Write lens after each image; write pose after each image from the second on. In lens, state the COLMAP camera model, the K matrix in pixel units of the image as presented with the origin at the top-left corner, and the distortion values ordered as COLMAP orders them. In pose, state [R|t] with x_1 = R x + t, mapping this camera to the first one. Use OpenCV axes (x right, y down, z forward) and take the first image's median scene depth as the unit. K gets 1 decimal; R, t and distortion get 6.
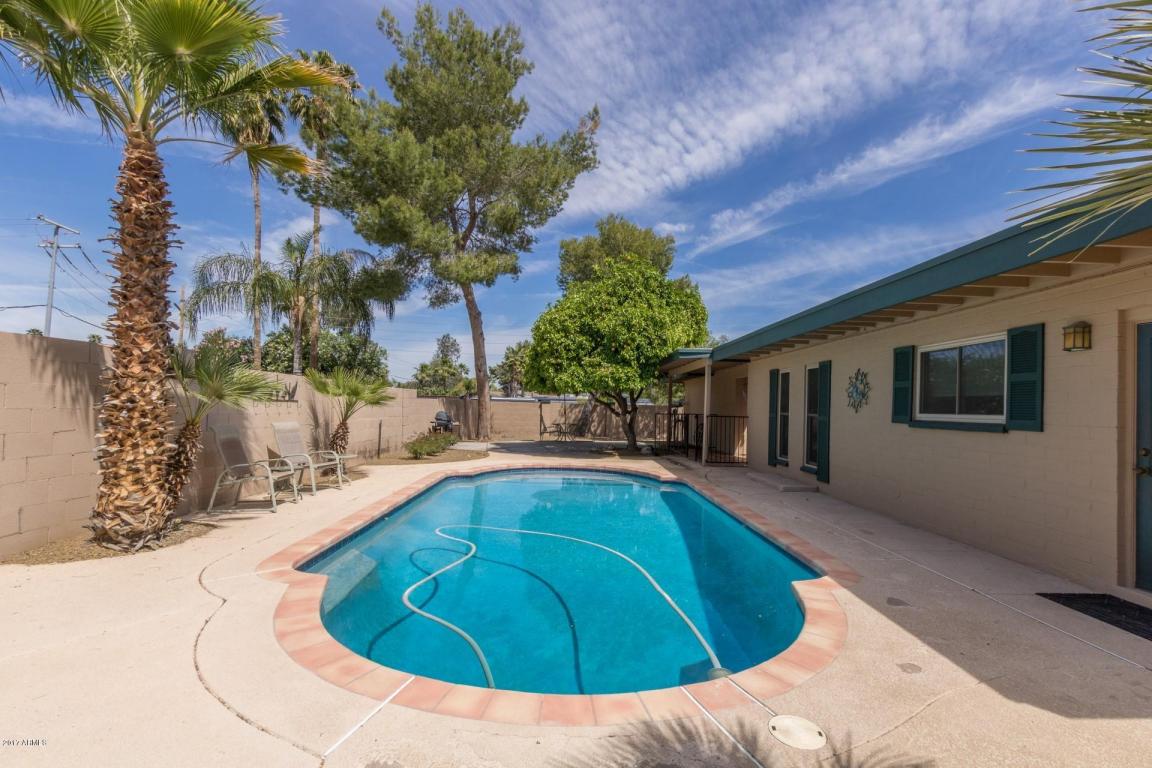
lens RADIAL K [[524.4, 0, 582.6], [0, 524.4, 392.6], [0, 0, 1]] dist [0.005810, -0.001134]
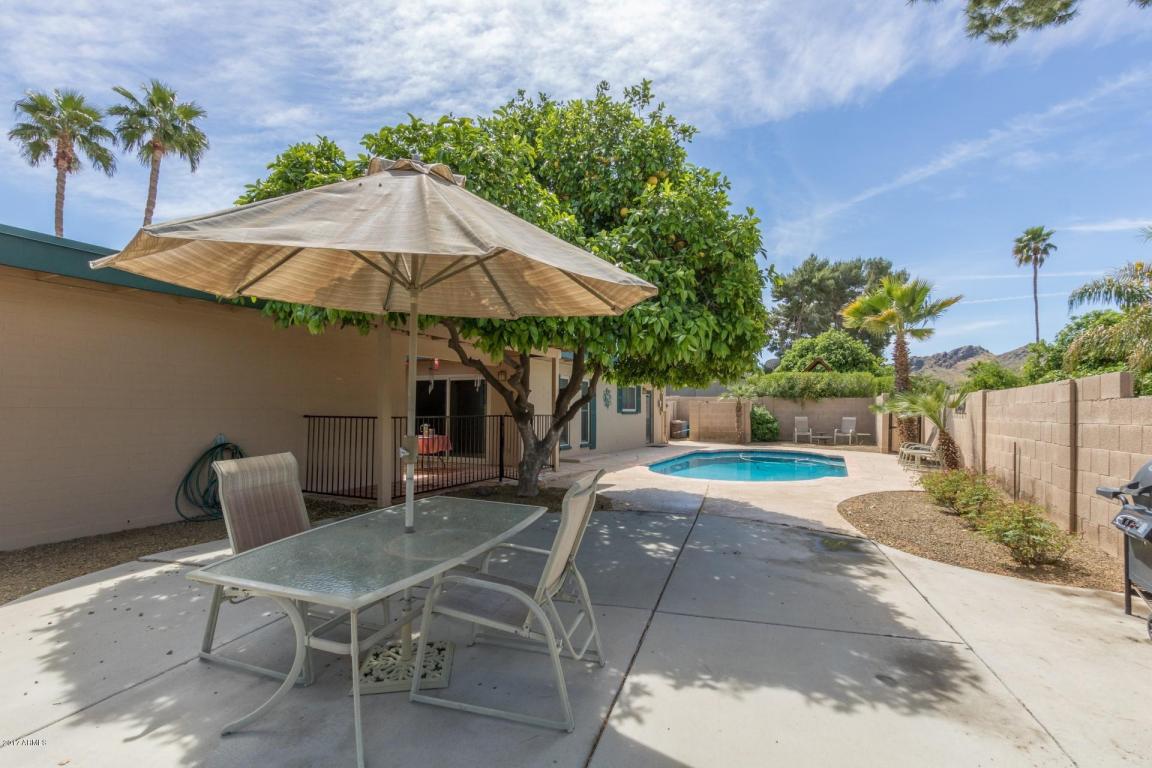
lens RADIAL K [[524.4, 0, 582.6], [0, 524.4, 392.6], [0, 0, 1]] dist [0.005810, -0.001134]
pose [[-0.887820, -0.019221, 0.459790, -0.309166], [-0.044259, 0.998062, -0.043740, 0.061041], [-0.458058, -0.059183, -0.886950, 2.571657]]
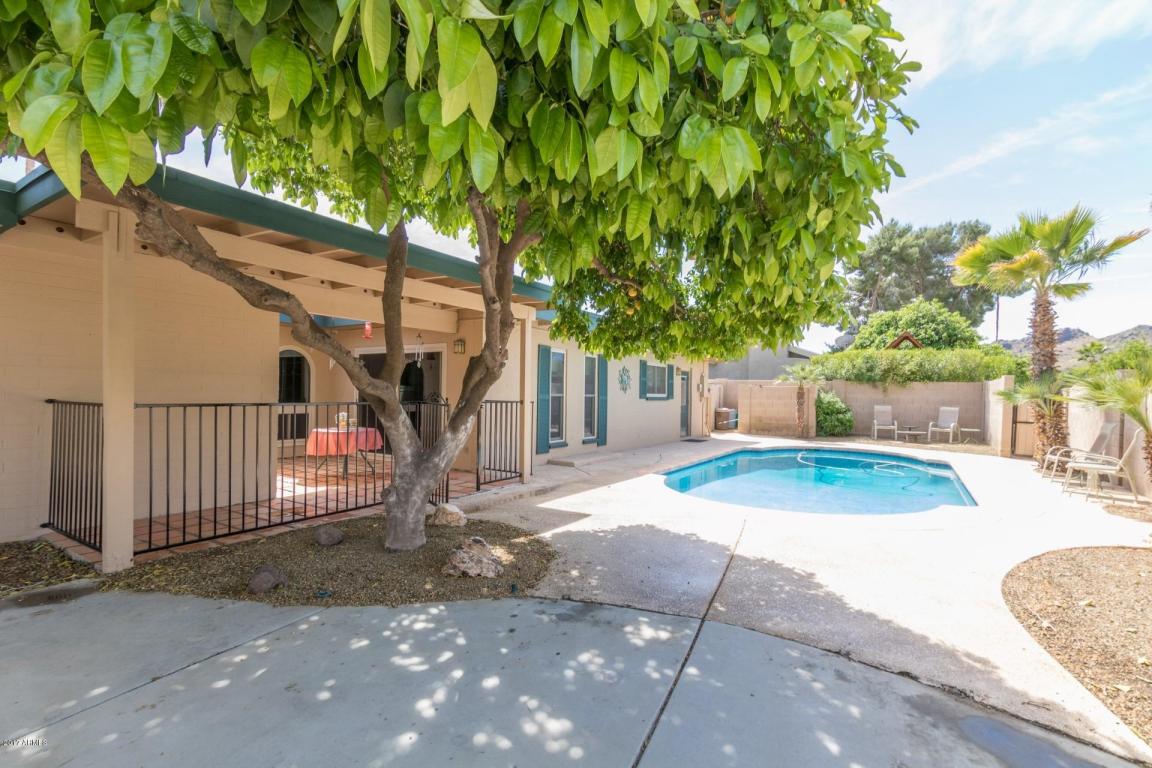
lens RADIAL K [[524.4, 0, 582.6], [0, 524.4, 392.6], [0, 0, 1]] dist [0.005810, -0.001134]
pose [[-0.833886, -0.040463, 0.550451, -0.230937], [-0.054348, 0.998482, -0.008935, 0.050002], [-0.549254, -0.037366, -0.834820, 2.146624]]
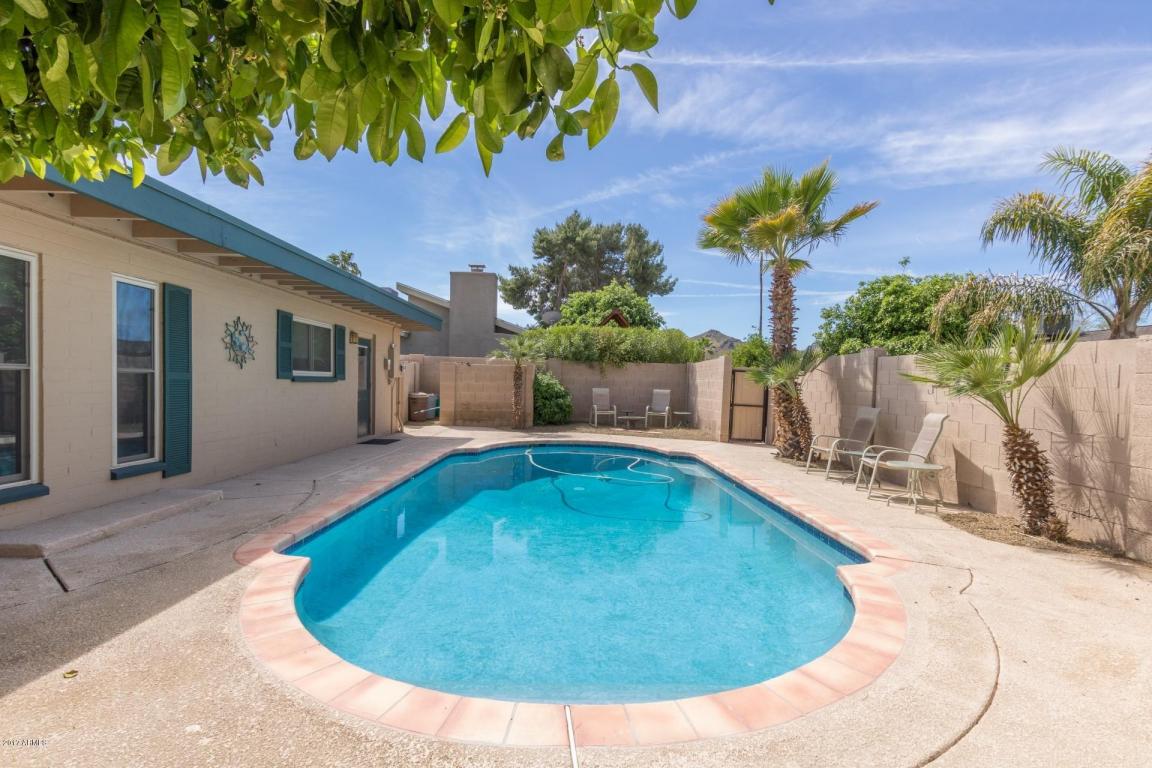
lens RADIAL K [[524.4, 0, 582.6], [0, 524.4, 392.6], [0, 0, 1]] dist [0.005810, -0.001134]
pose [[-0.998813, -0.048514, 0.004401, -0.036098], [-0.048543, 0.998798, -0.006798, 0.049571], [-0.004066, -0.007003, -0.999967, 1.642509]]
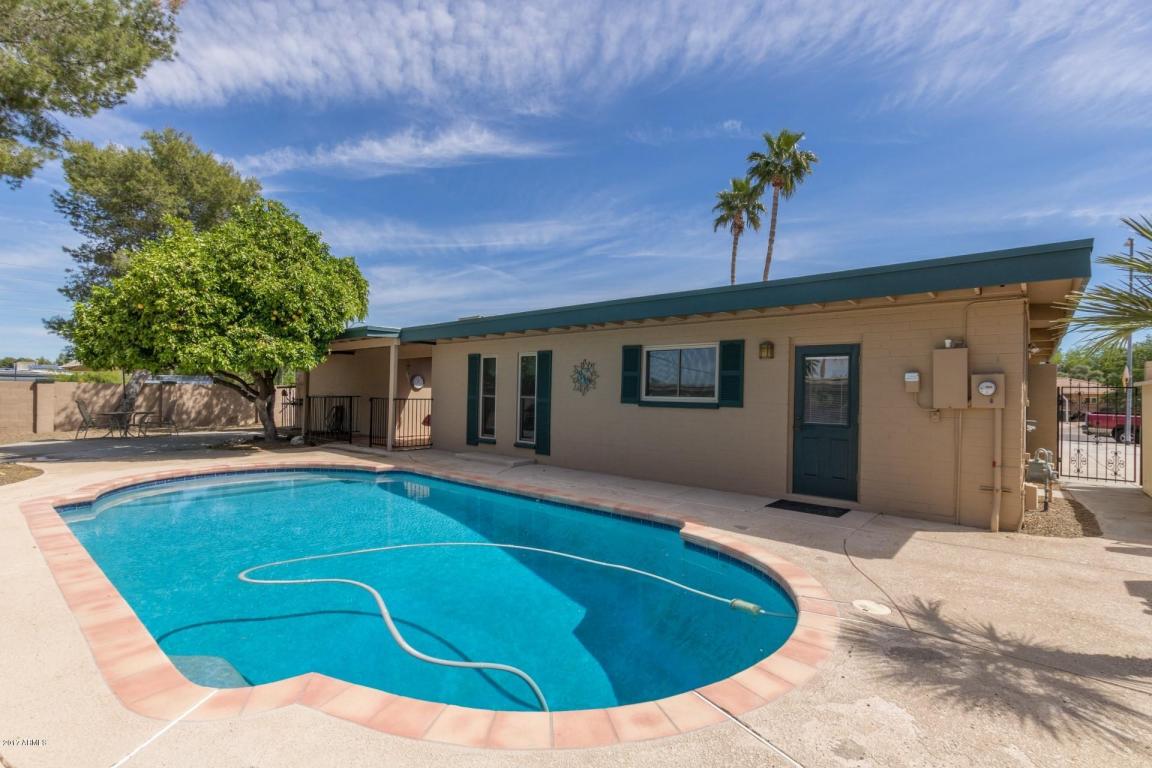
lens RADIAL K [[524.4, 0, 582.6], [0, 524.4, 392.6], [0, 0, 1]] dist [0.005810, -0.001134]
pose [[0.665619, -0.012694, 0.746183, -0.351534], [-0.019412, 0.999223, 0.034315, -0.008934], [-0.746039, -0.037325, 0.664855, 0.164147]]
